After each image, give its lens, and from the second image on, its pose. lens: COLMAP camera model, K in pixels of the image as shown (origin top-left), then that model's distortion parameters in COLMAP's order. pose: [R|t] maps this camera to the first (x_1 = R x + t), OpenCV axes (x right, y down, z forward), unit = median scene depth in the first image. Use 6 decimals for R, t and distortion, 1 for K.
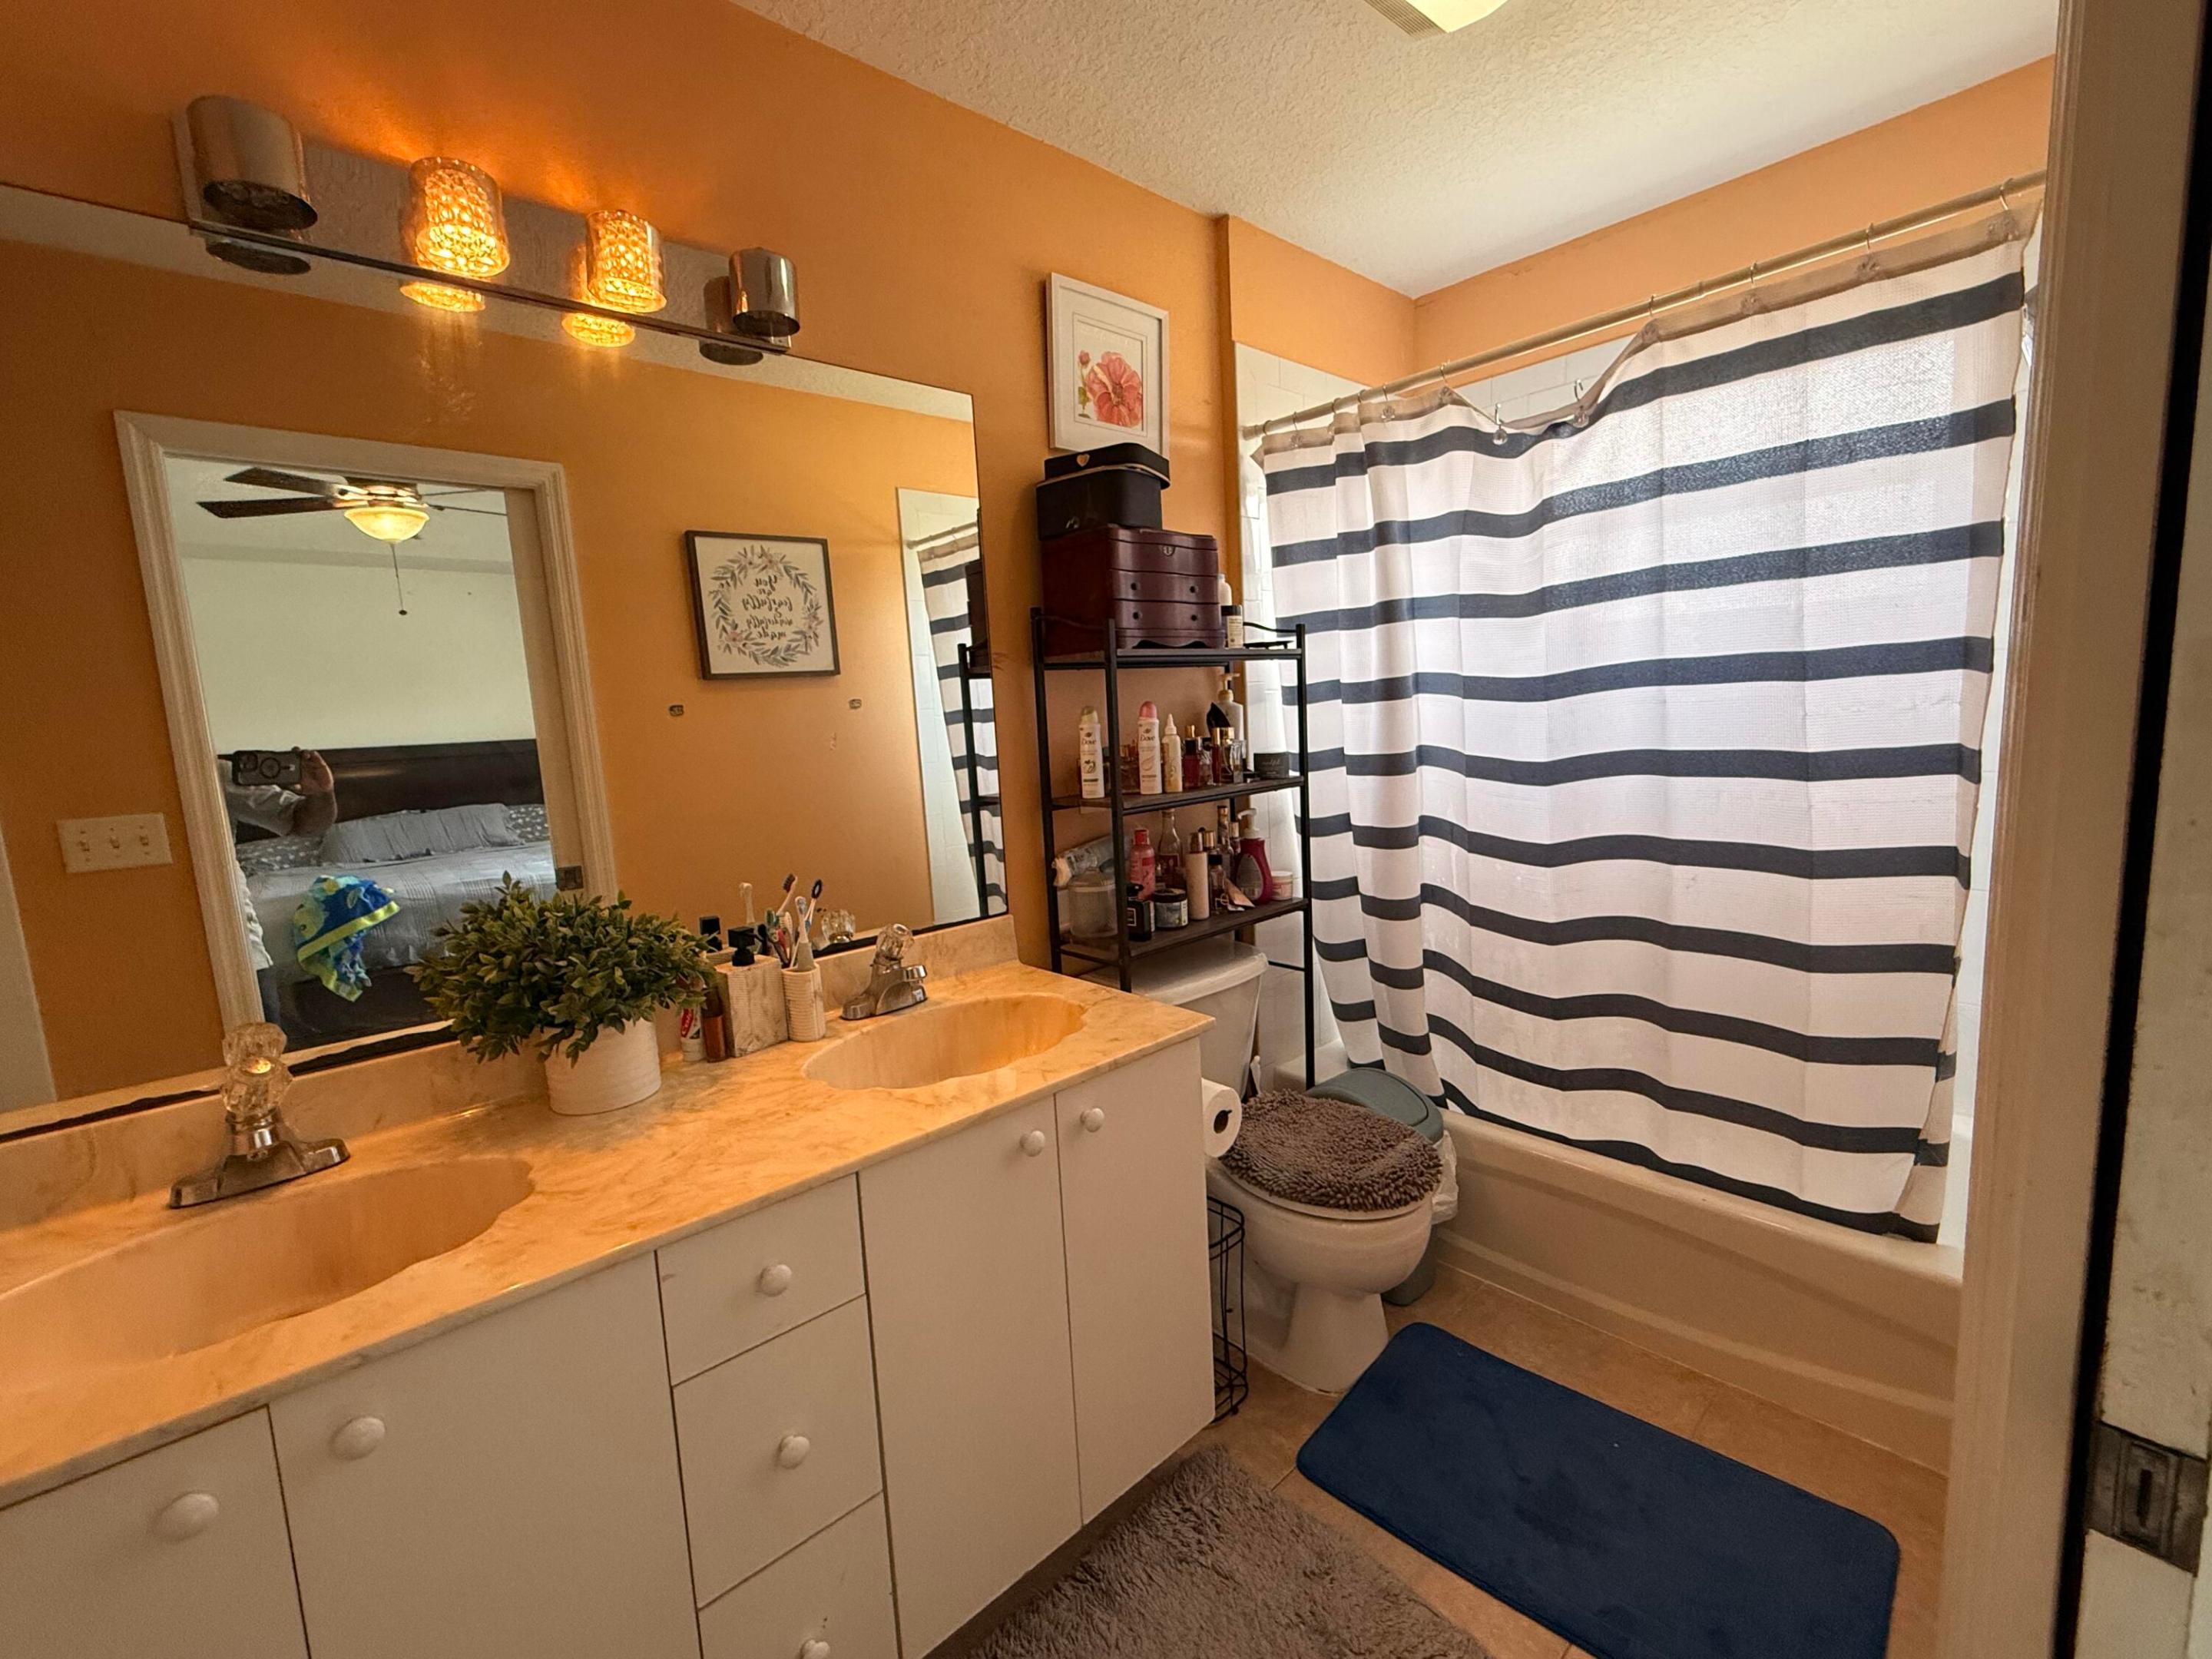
lens RADIAL K [[949.3, 0, 1102.5], [0, 949.3, 835.5], [0, 0, 1]] dist [0.000724, -0.001933]
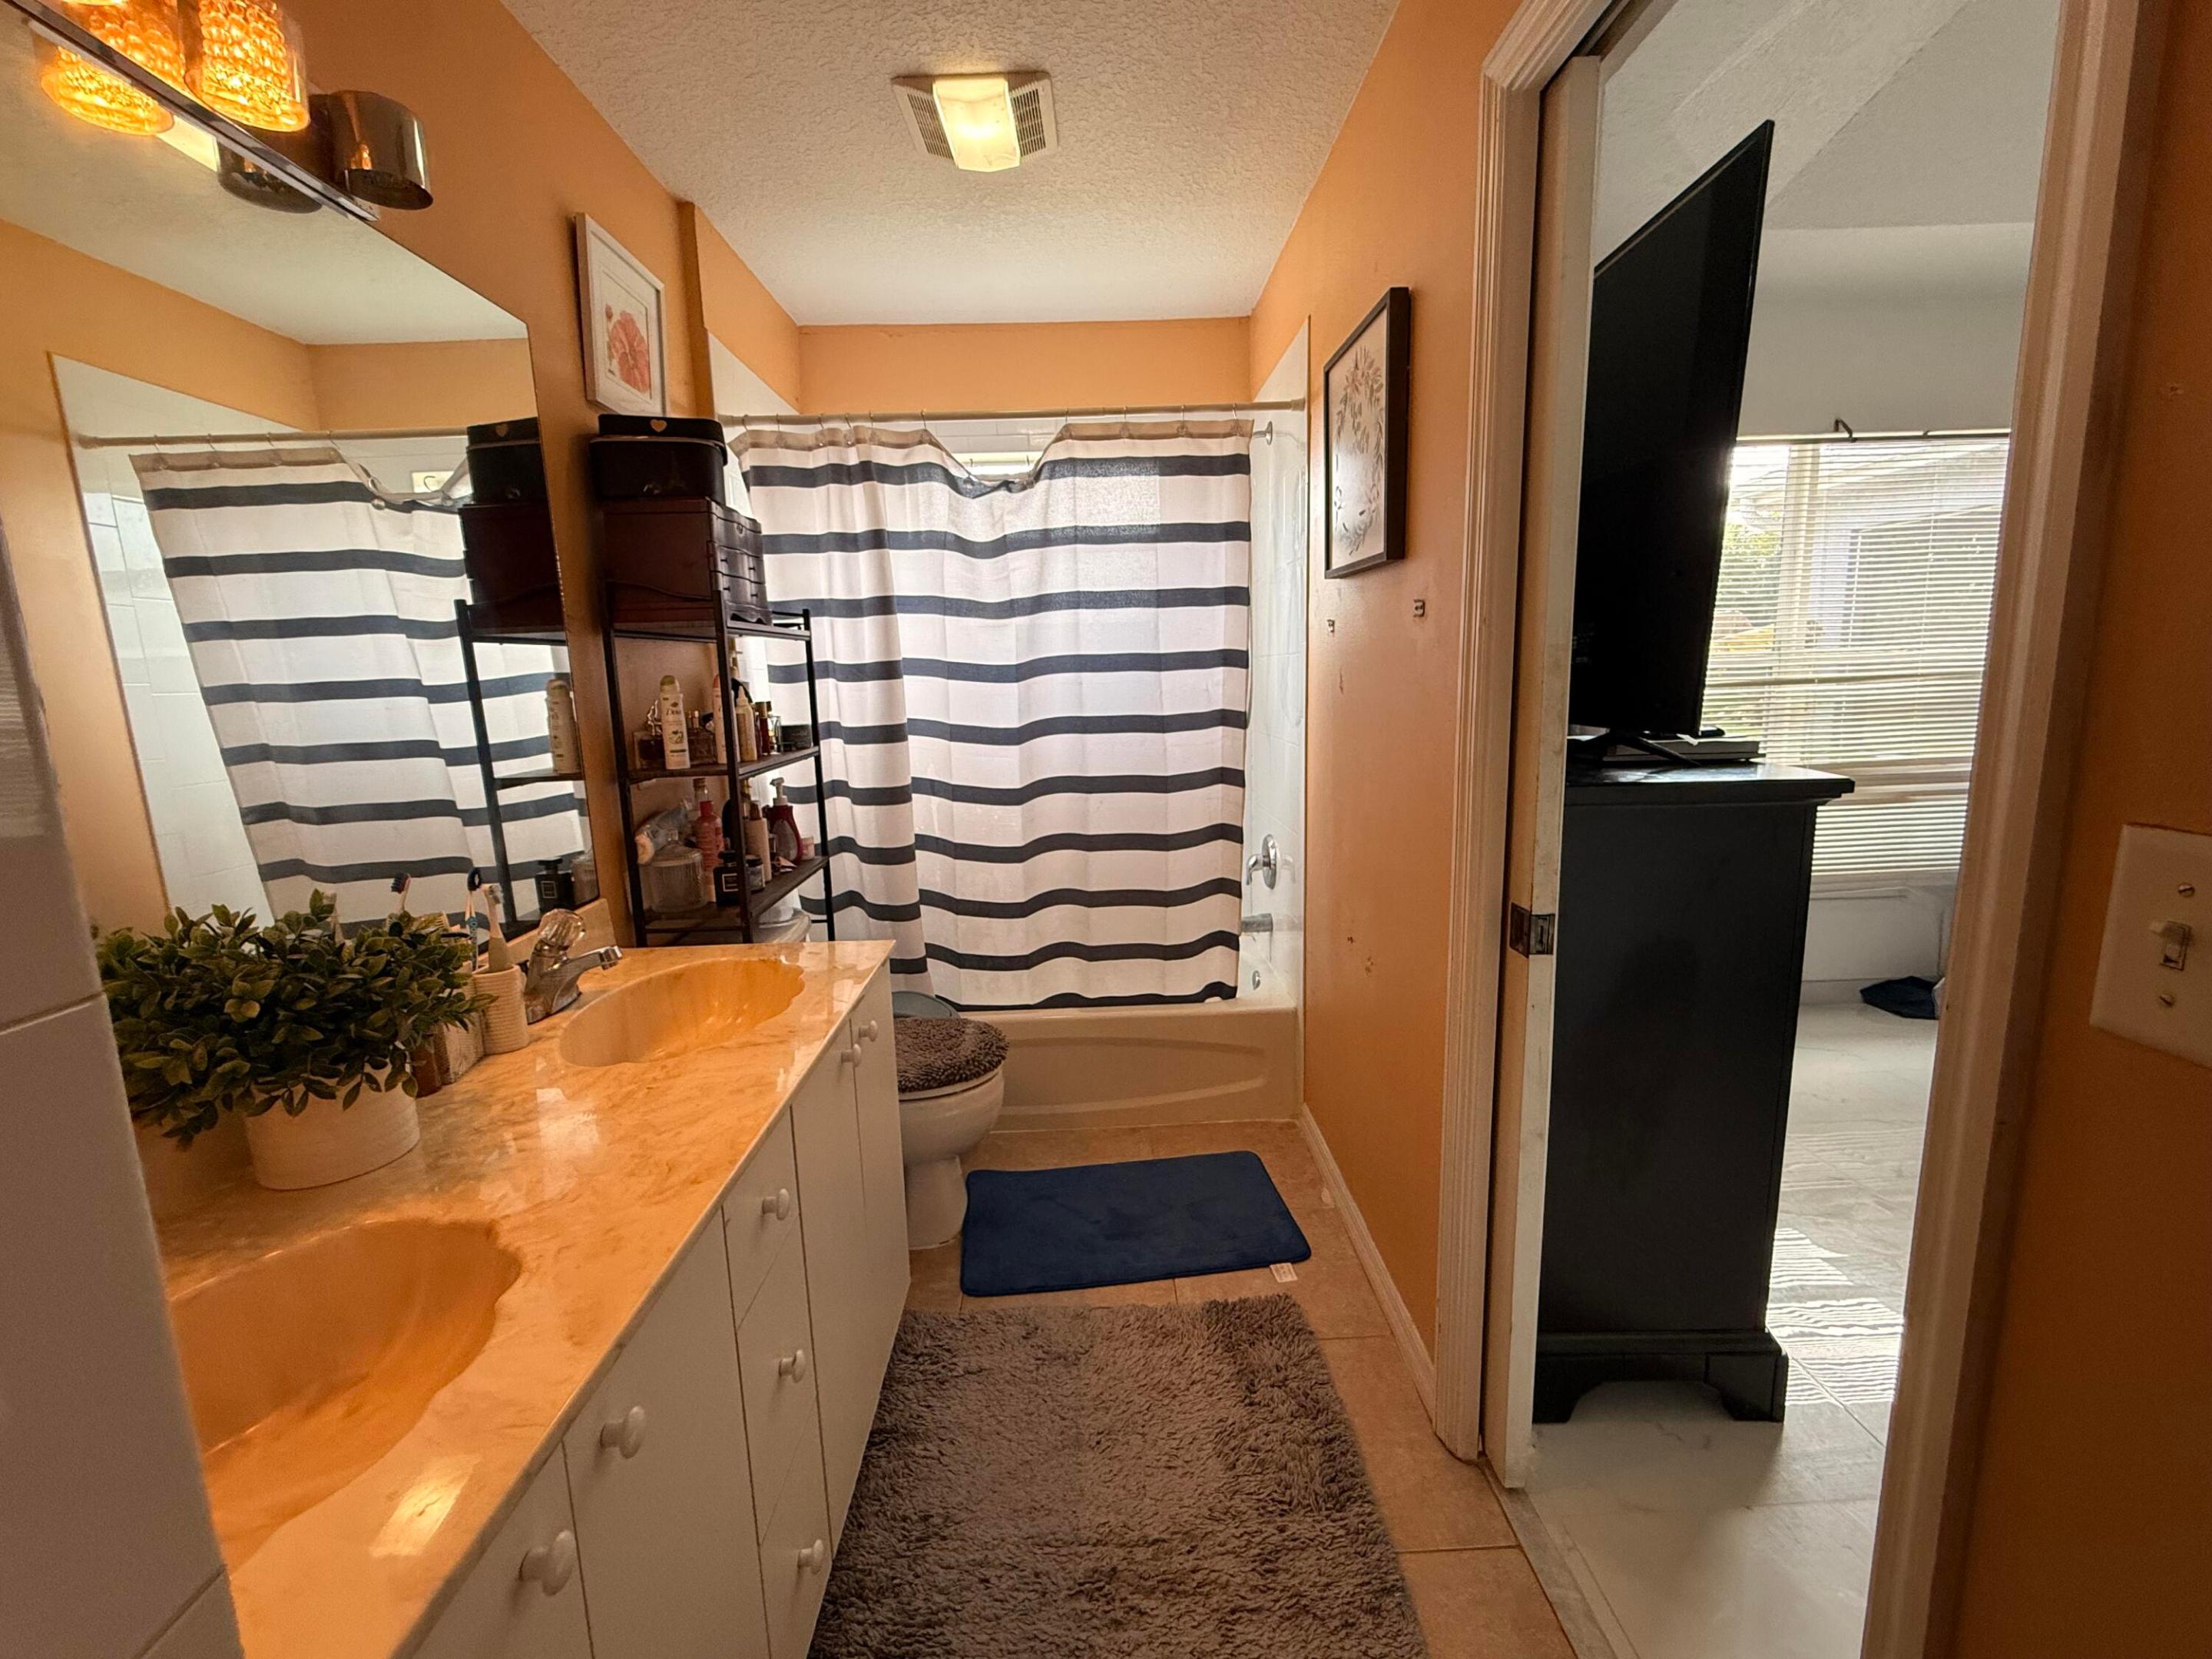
lens RADIAL K [[949.3, 0, 1128.0], [0, 949.3, 831.1], [0, 0, 1]] dist [0.000724, -0.001933]
pose [[0.637184, -0.094510, 0.764895, -0.467411], [0.097910, 0.994338, 0.041298, 0.029736], [-0.764467, 0.048576, 0.642830, 0.009680]]
